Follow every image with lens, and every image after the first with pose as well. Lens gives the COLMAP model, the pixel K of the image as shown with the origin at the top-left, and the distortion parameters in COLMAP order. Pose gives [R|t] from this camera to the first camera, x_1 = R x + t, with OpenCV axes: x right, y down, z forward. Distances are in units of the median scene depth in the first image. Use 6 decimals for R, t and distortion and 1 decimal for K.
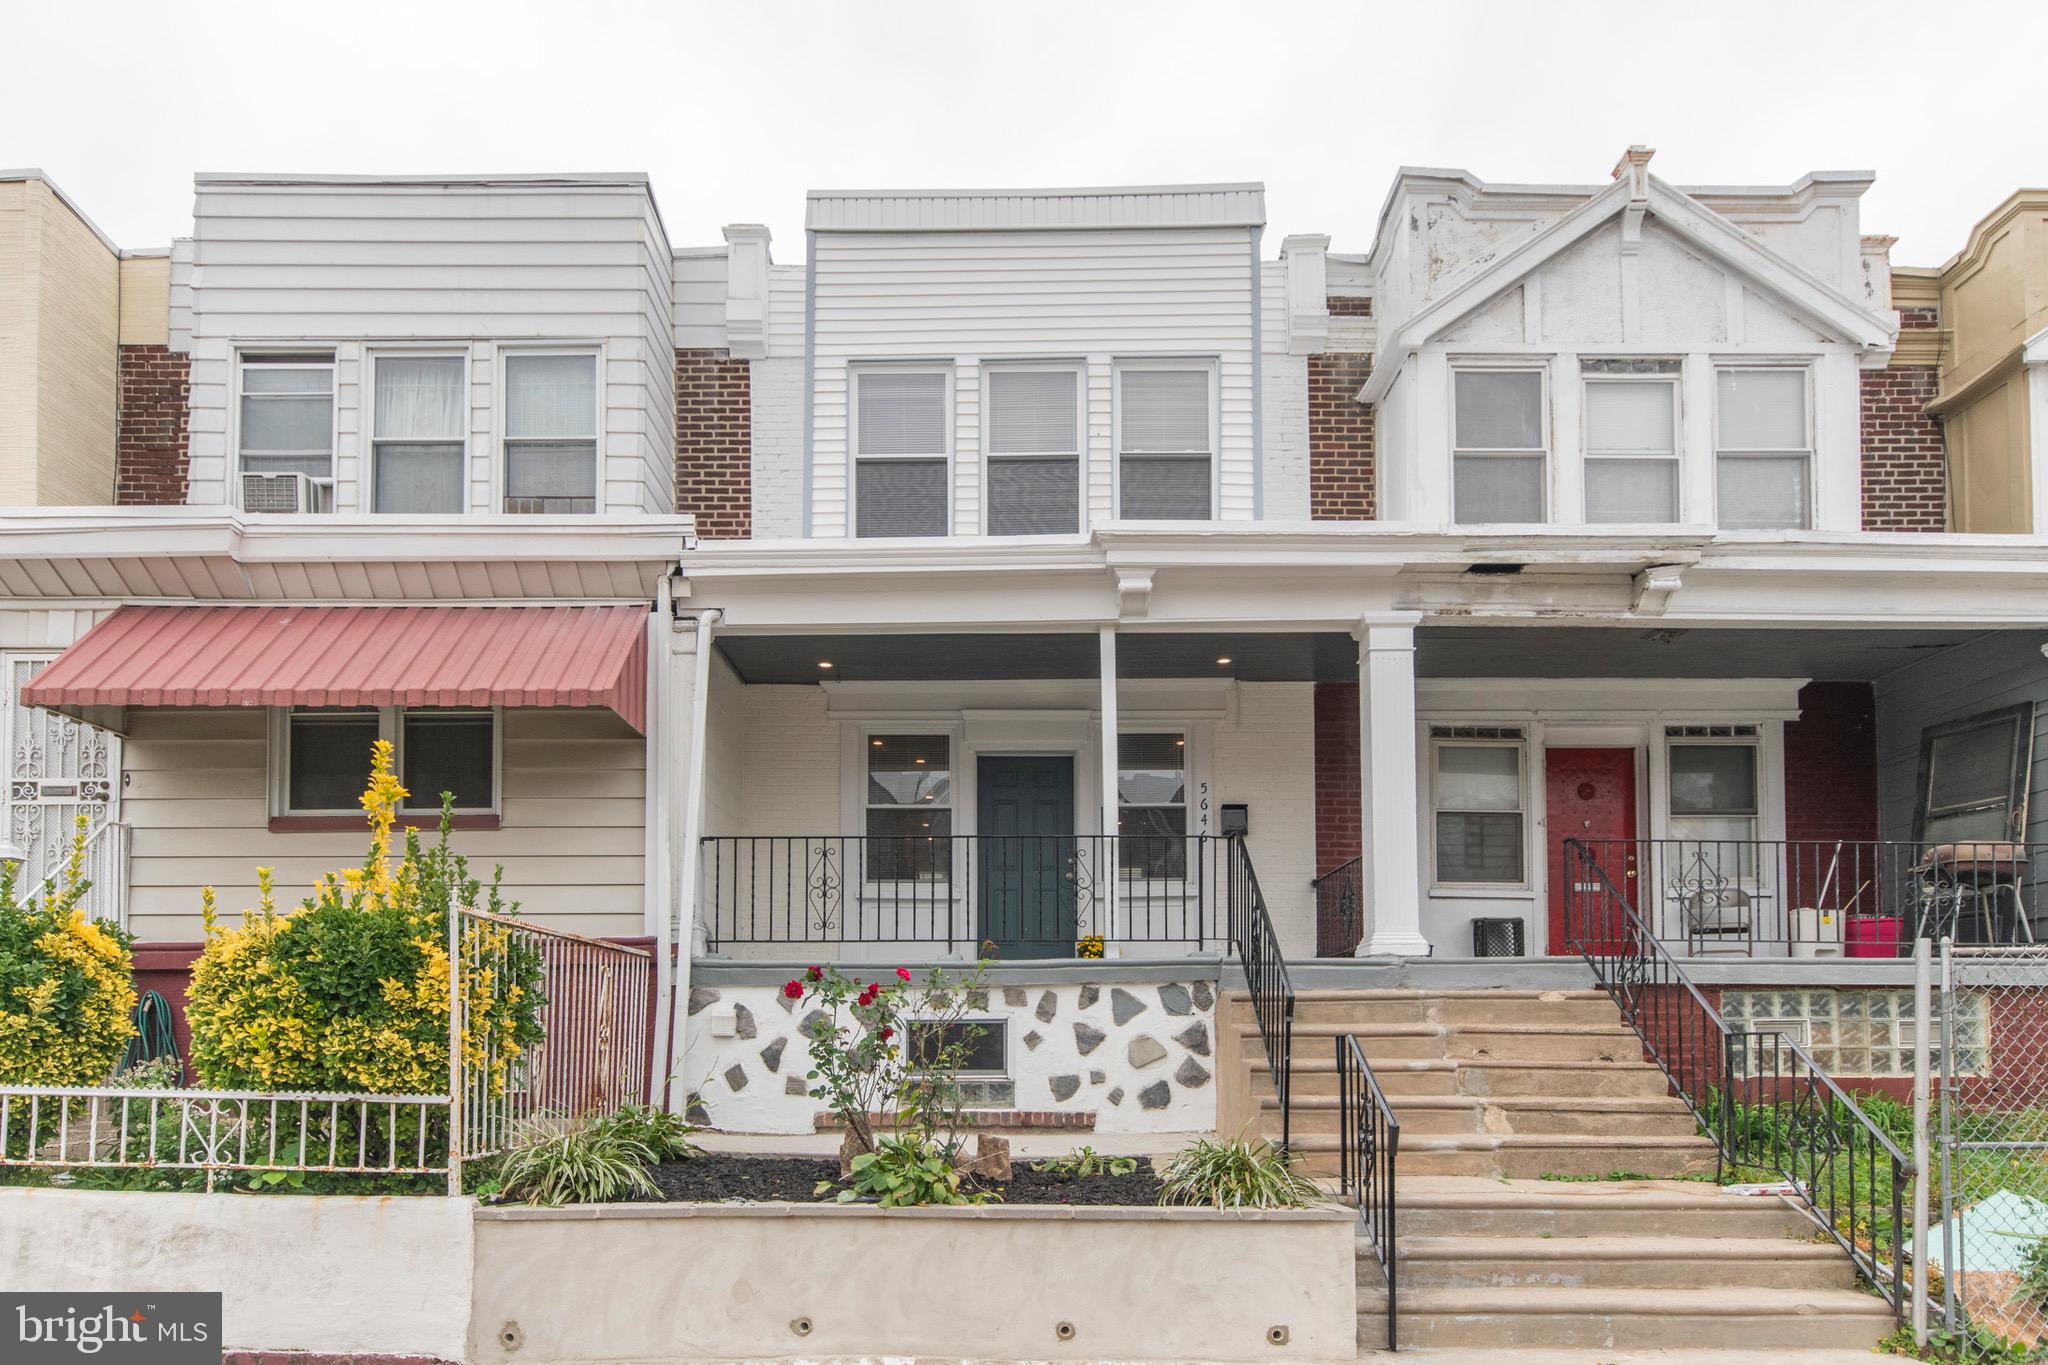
lens RADIAL K [[1299.4, 0, 986.6], [0, 1299.4, 686.5], [0, 0, 1]] dist [0.003101, -0.001945]
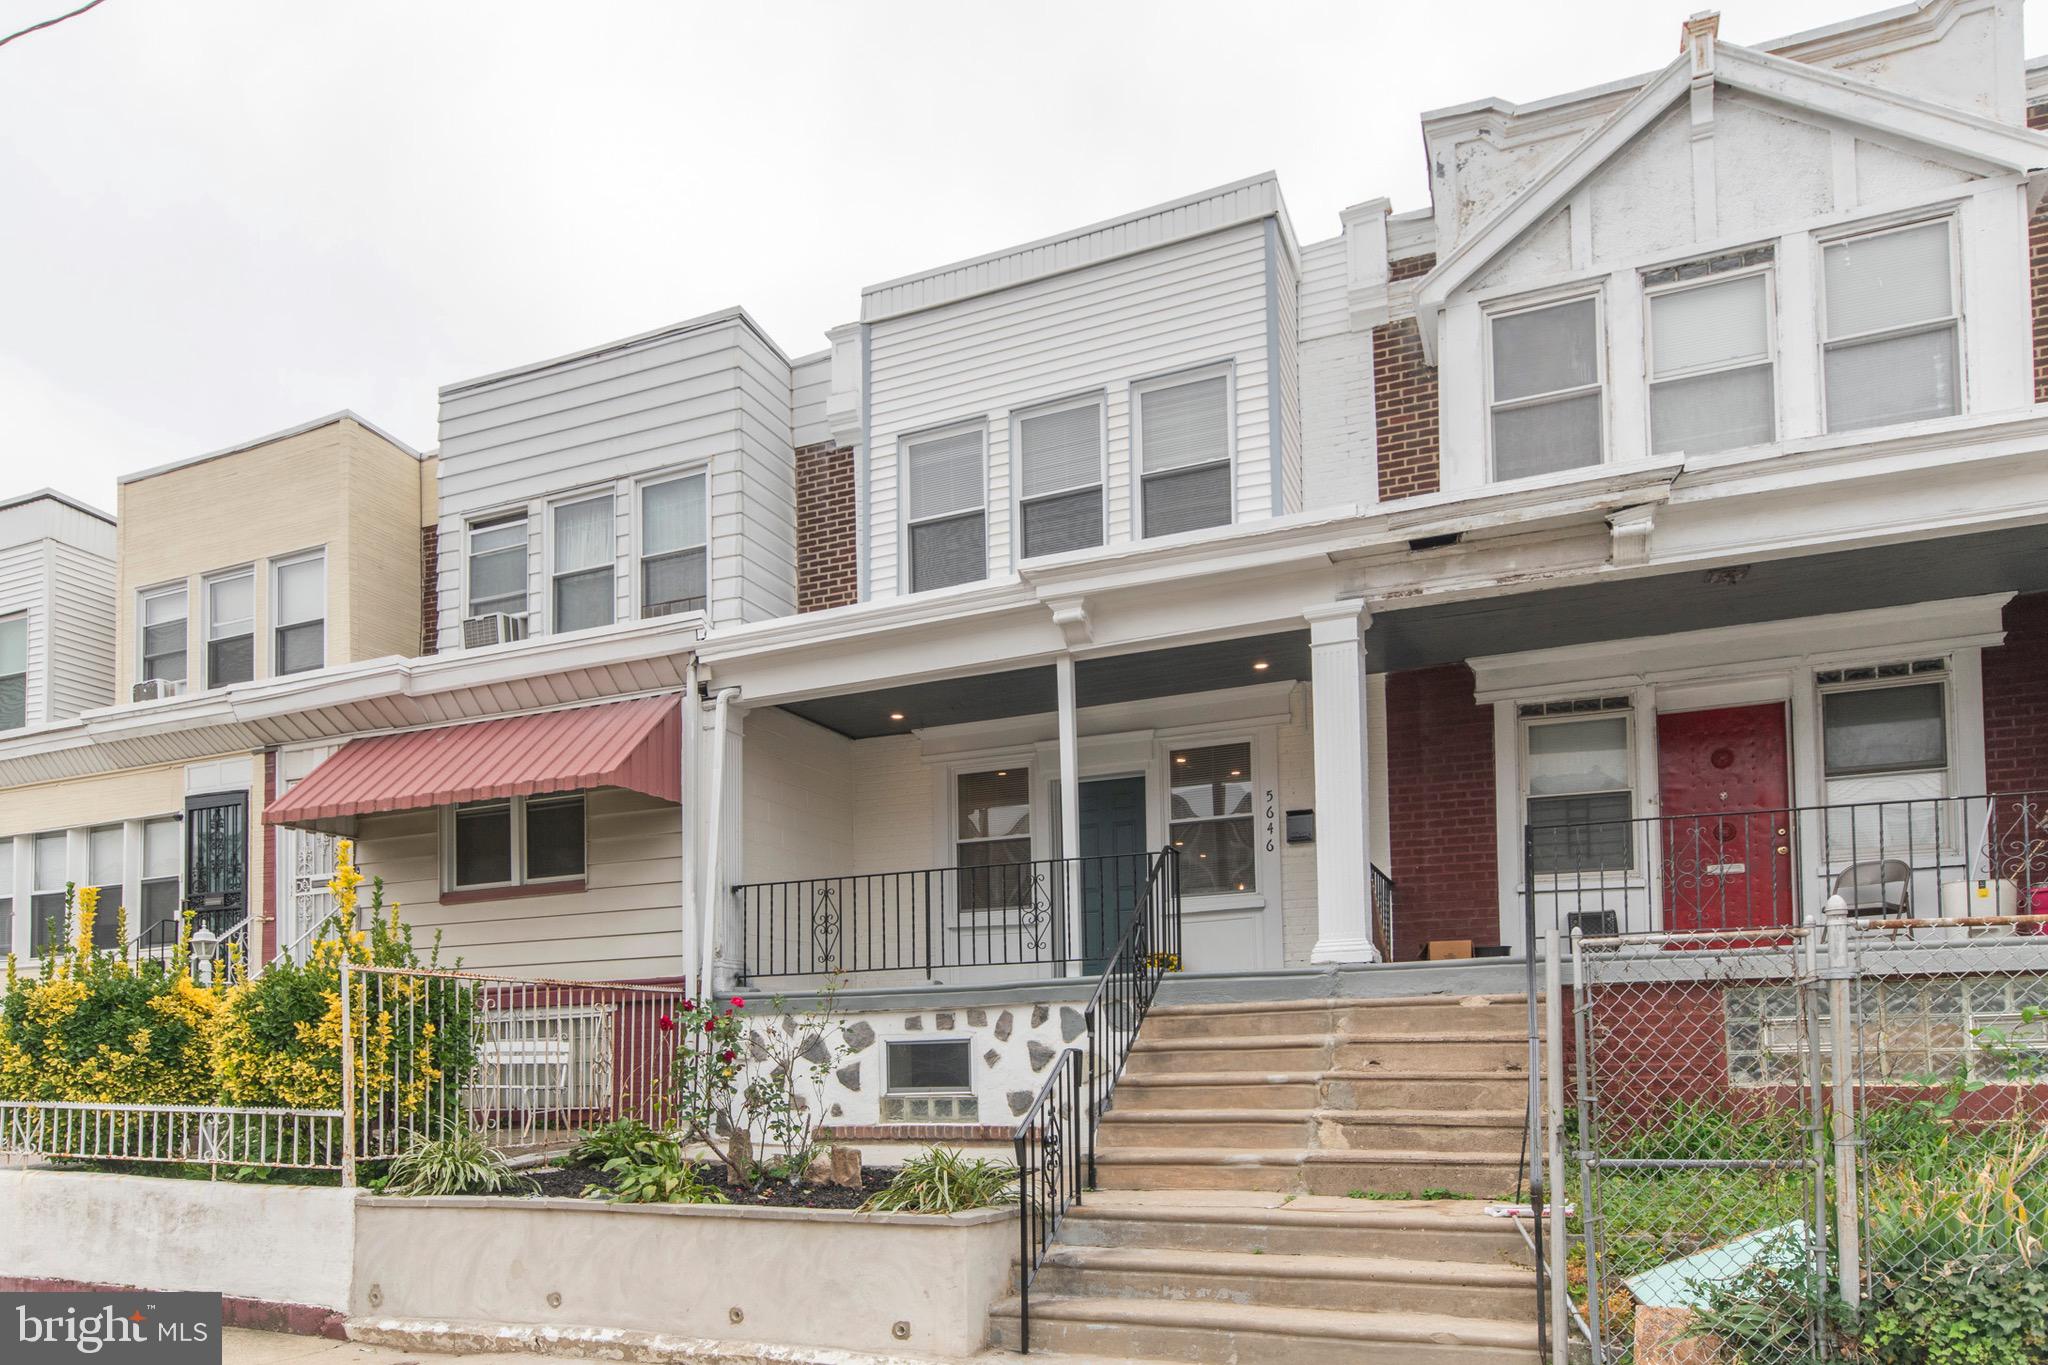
lens RADIAL K [[1299.4, 0, 986.6], [0, 1299.4, 686.5], [0, 0, 1]] dist [0.003101, -0.001945]
pose [[0.920962, -0.122831, -0.369785, 0.421239], [0.118013, 0.992369, -0.035719, 0.007454], [0.371351, -0.010743, 0.928431, 0.014184]]
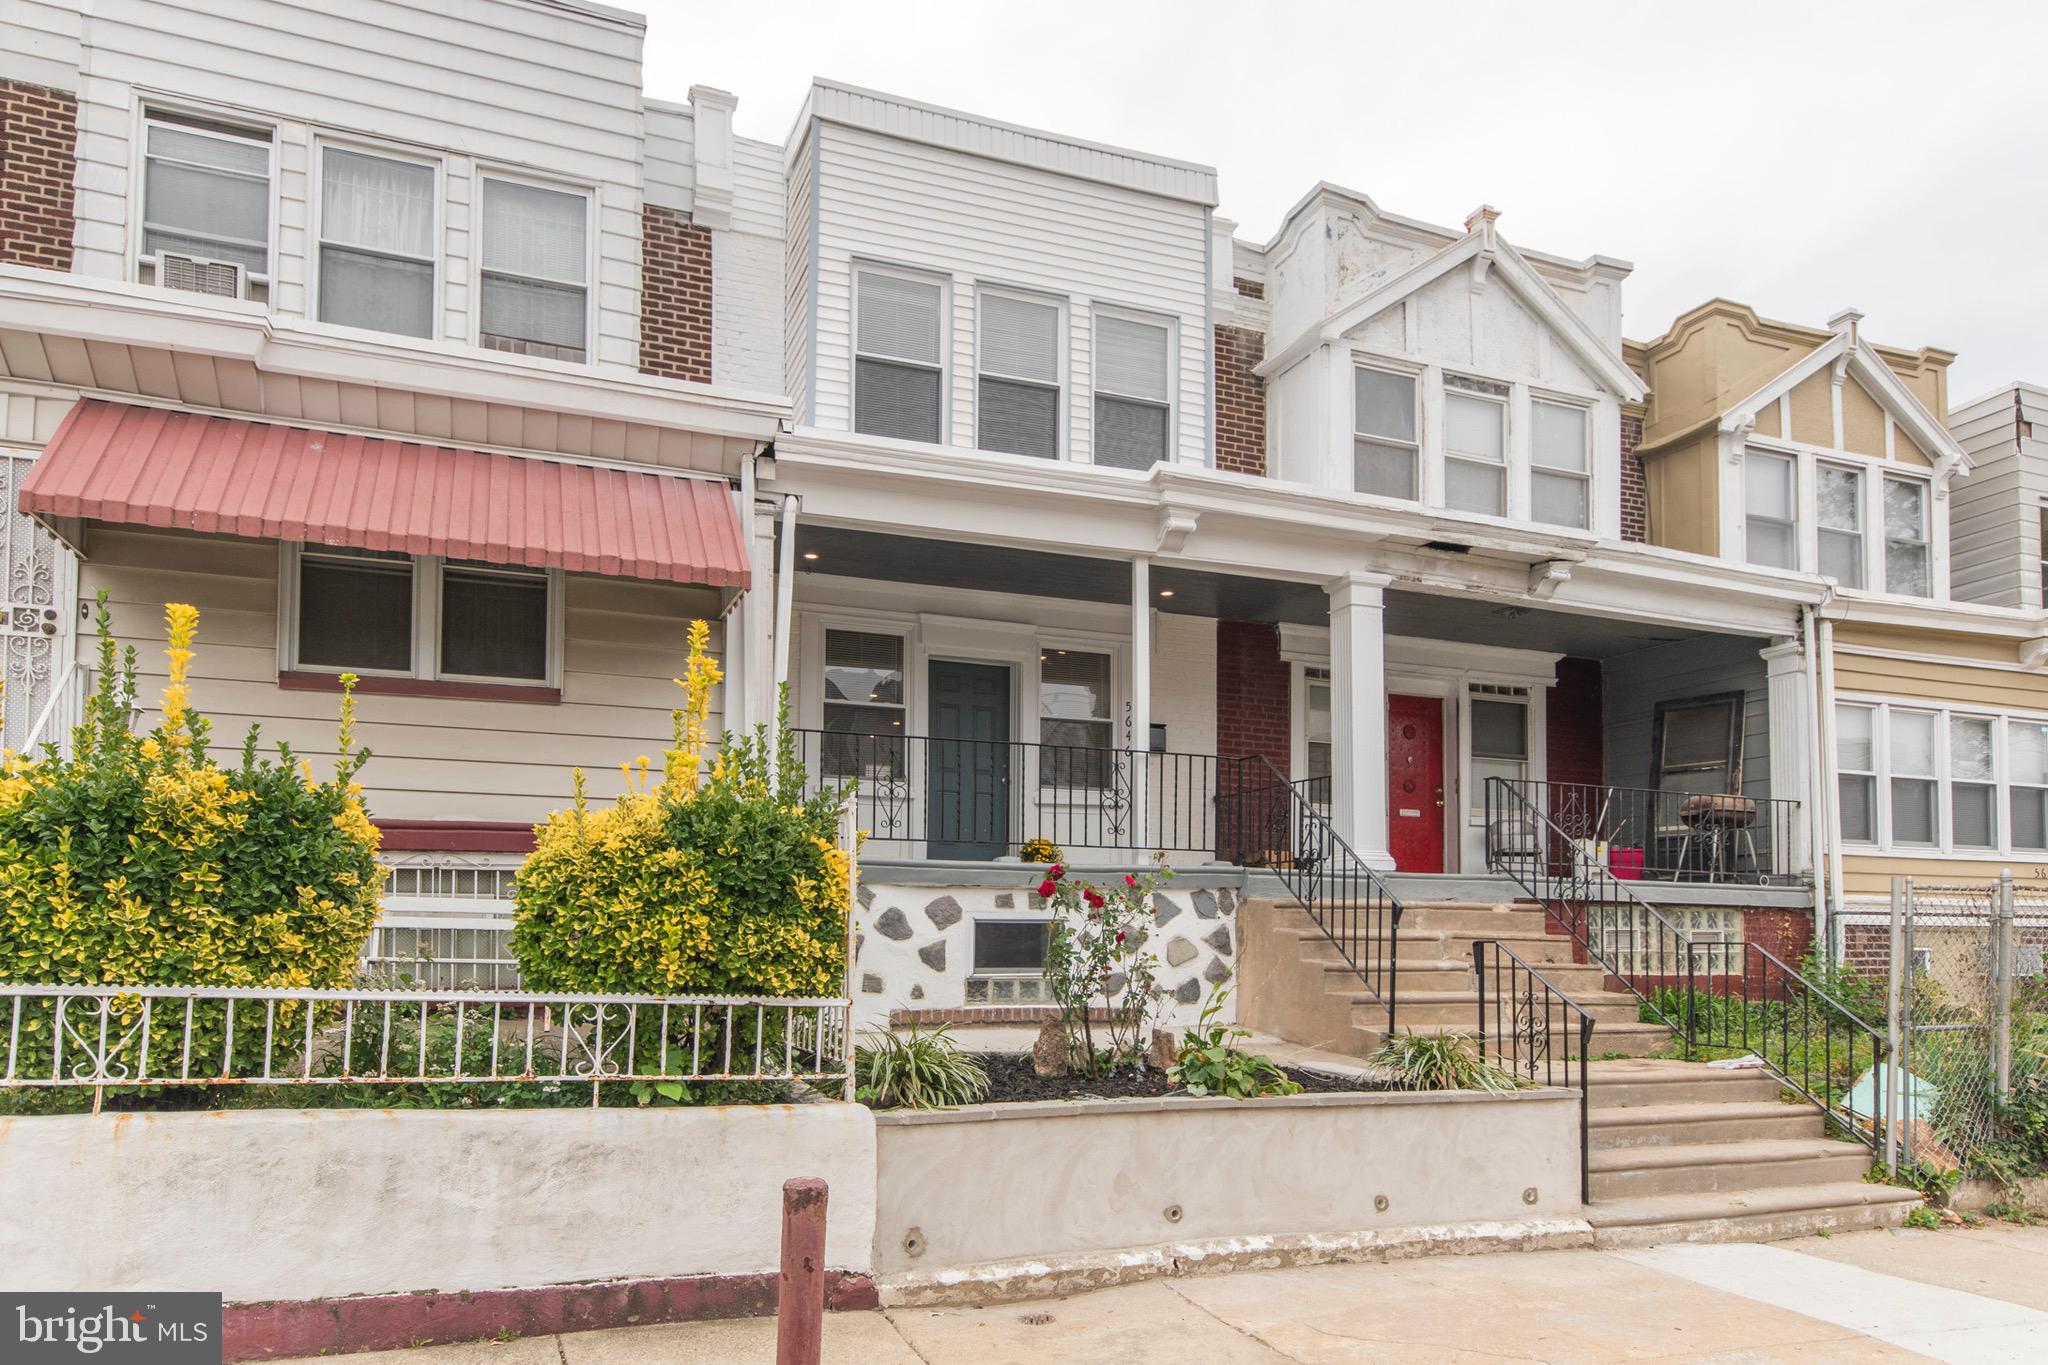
lens RADIAL K [[1281.0, 0, 998.3], [0, 1281.0, 567.3], [0, 0, 1]] dist [0.002880, 0.000559]
pose [[0.931996, 0.110156, 0.345323, -0.391189], [-0.106651, 0.993868, -0.029198, 0.006105], [-0.346422, -0.009617, 0.938030, 0.038264]]
